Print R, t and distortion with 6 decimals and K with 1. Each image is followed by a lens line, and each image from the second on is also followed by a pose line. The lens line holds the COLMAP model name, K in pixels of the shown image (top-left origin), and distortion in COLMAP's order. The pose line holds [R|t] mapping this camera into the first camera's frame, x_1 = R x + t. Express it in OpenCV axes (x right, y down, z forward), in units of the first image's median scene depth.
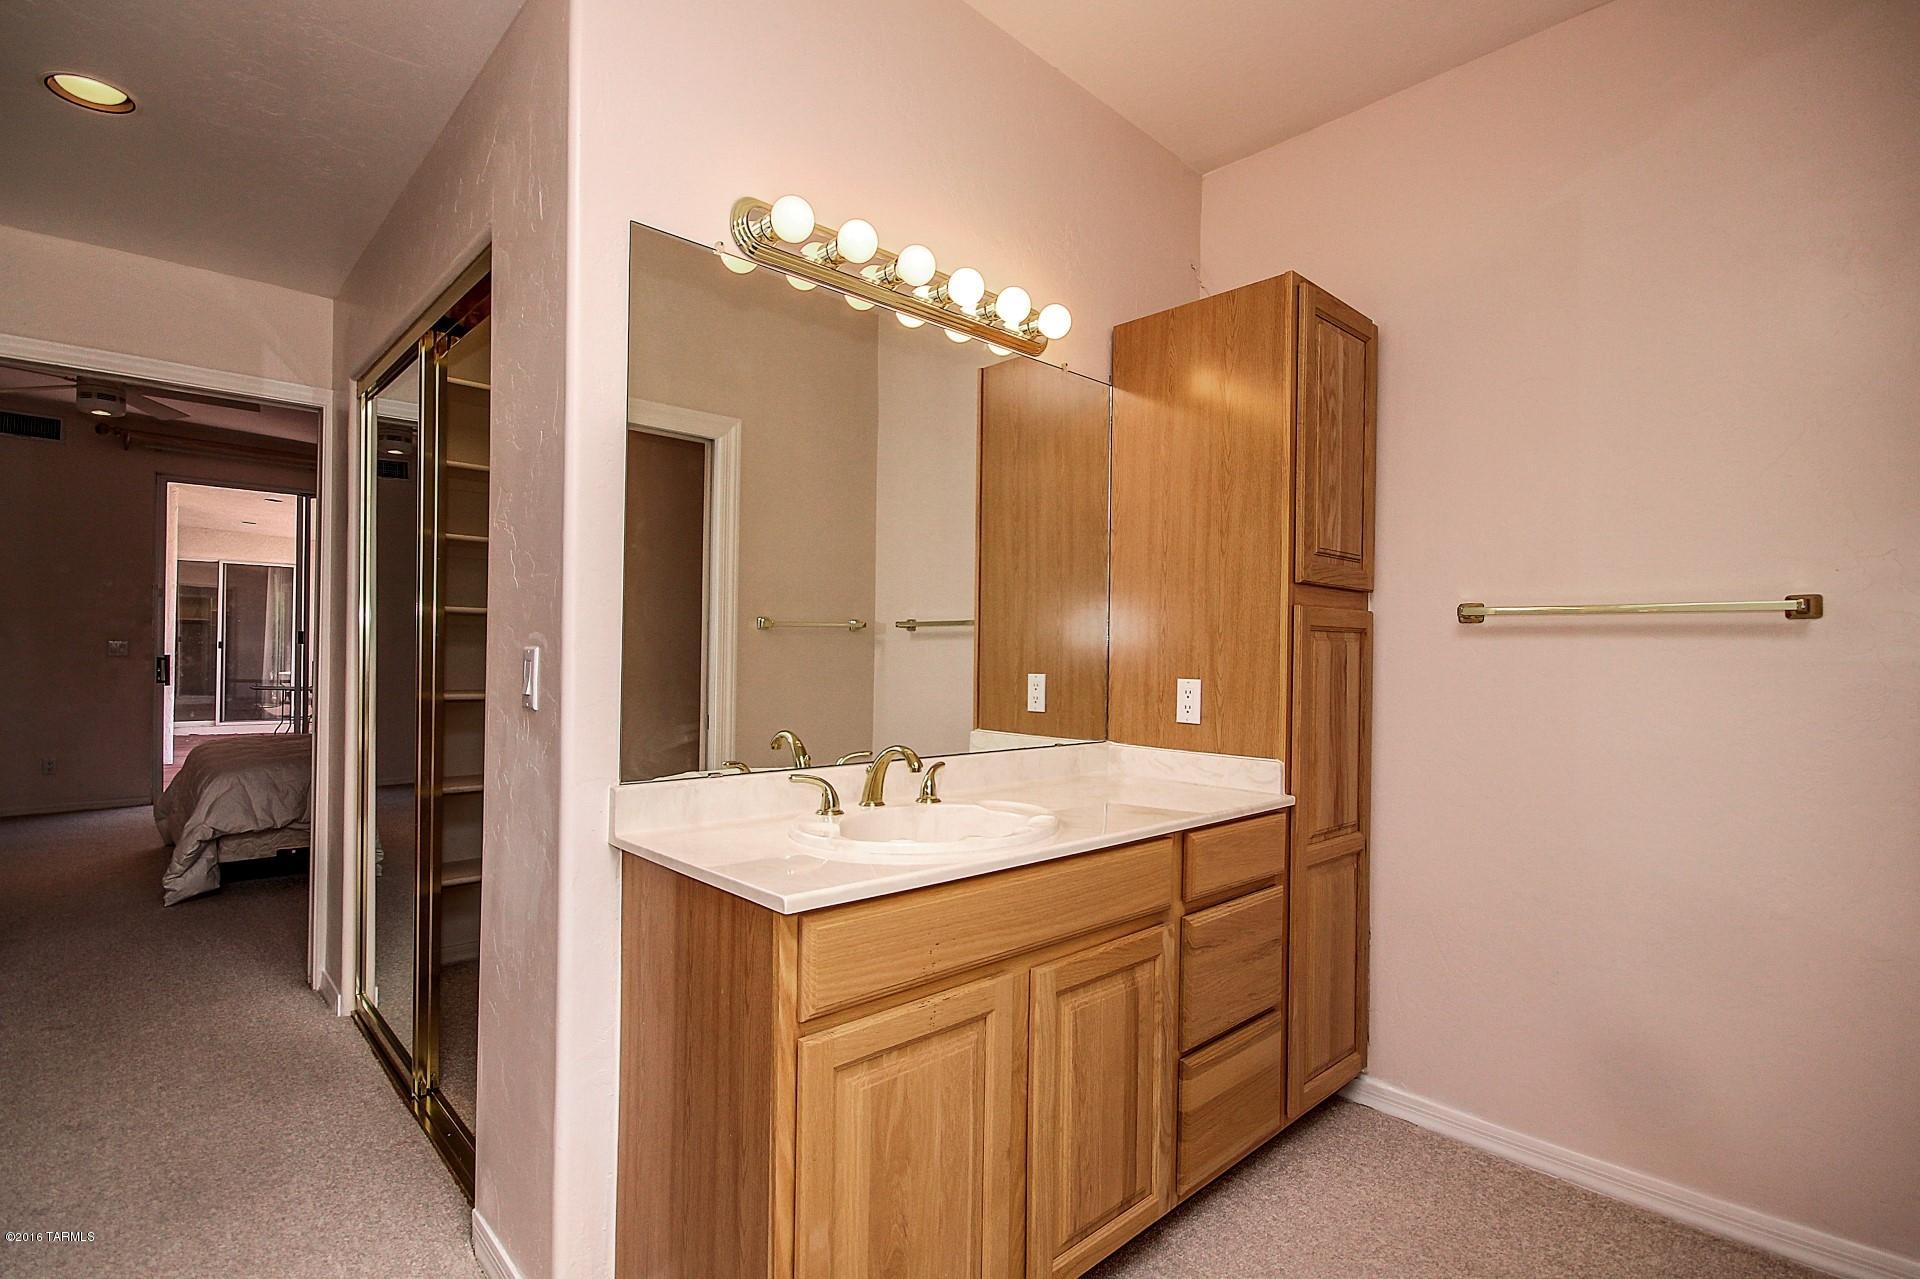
lens RADIAL K [[909.2, 0, 932.2], [0, 909.2, 642.7], [0, 0, 1]] dist [0.002835, -0.001152]
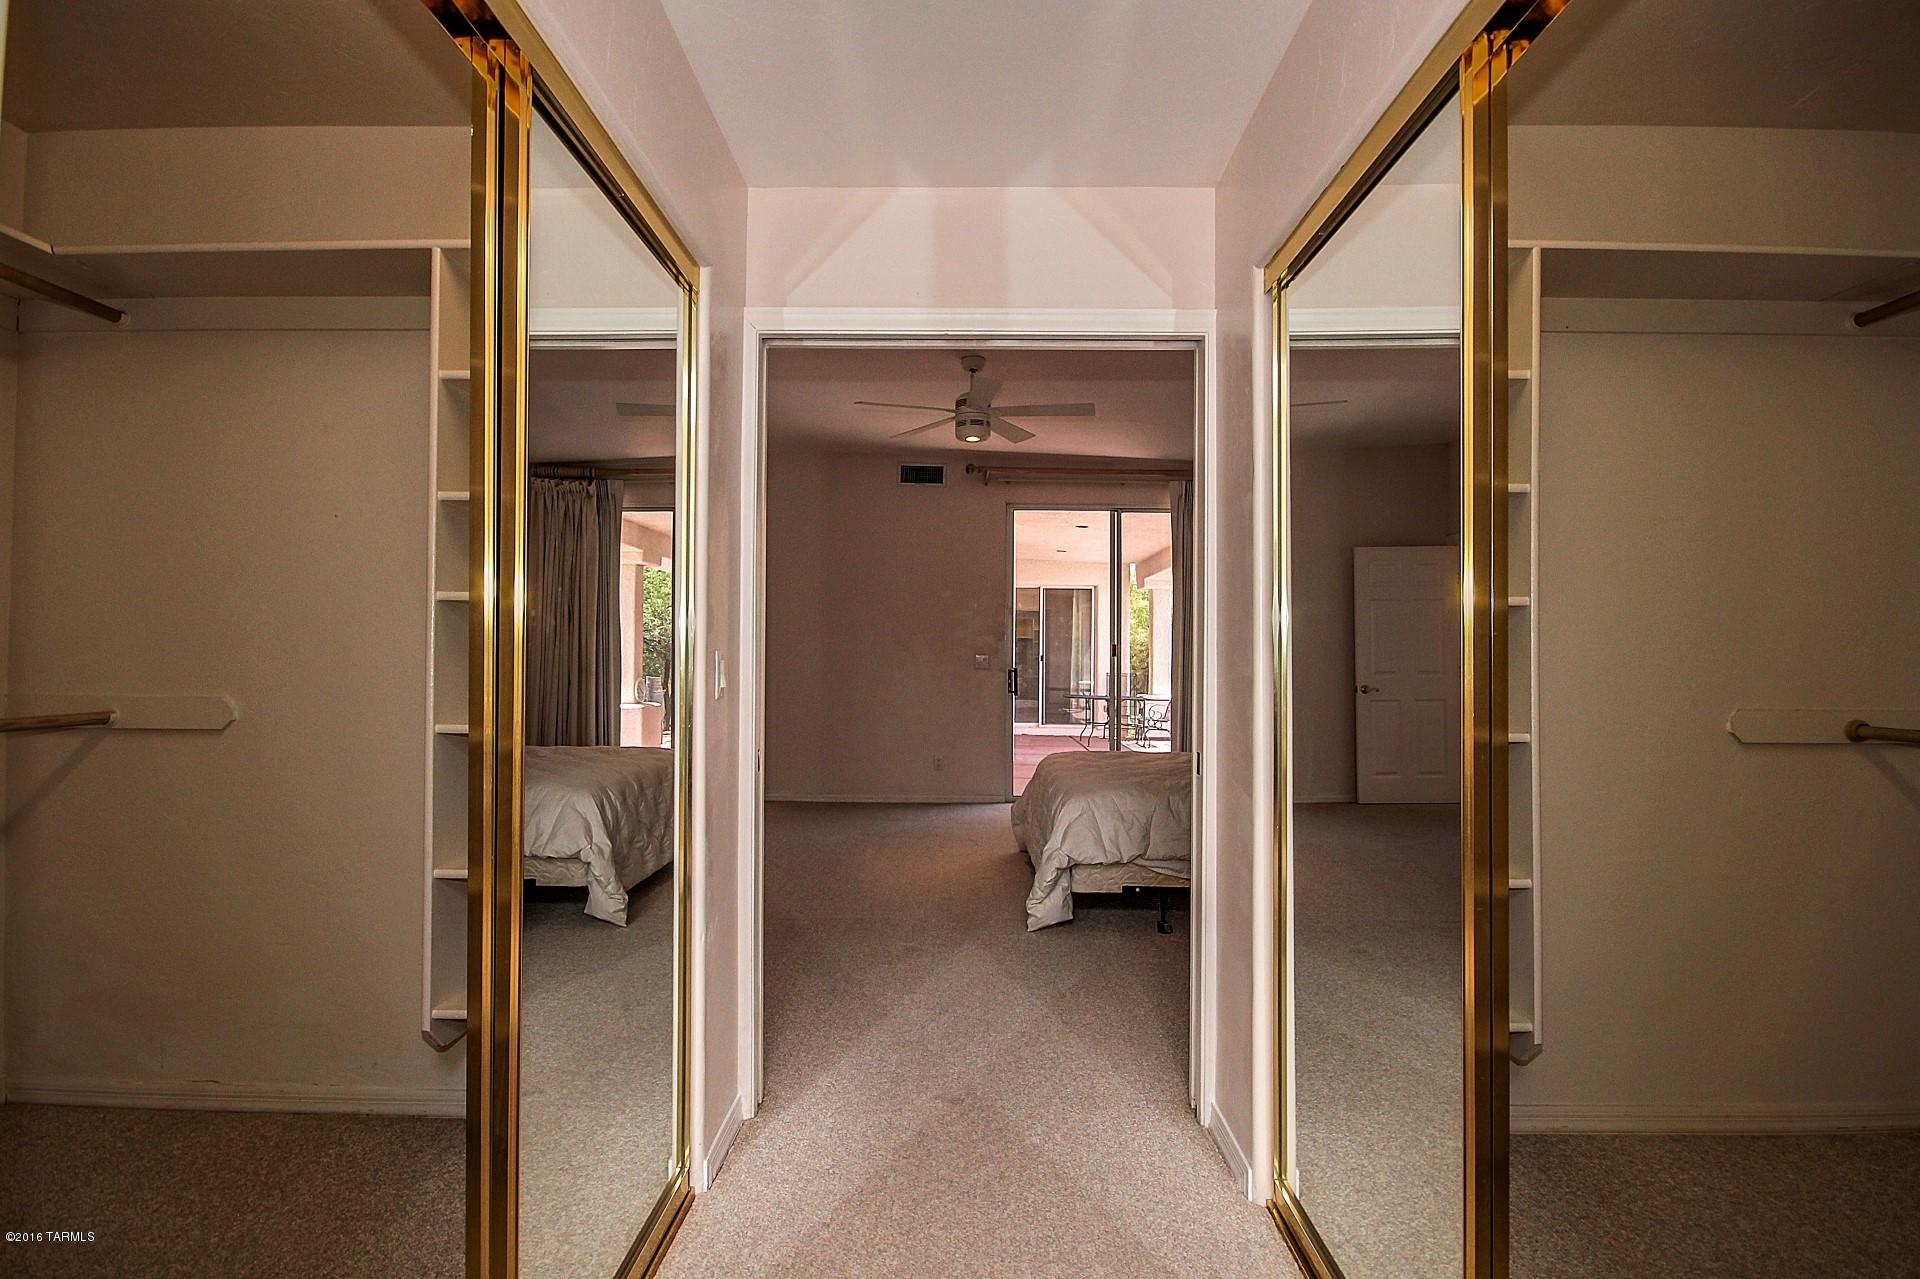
lens RADIAL K [[947.1, 0, 972.9], [0, 947.1, 643.7], [0, 0, 1]] dist [-0.007871, -0.004907]
pose [[0.743580, -0.015520, -0.668467, -0.210850], [0.008104, 0.999866, -0.014199, 0.000616], [0.668598, 0.005141, 0.743607, 0.214317]]
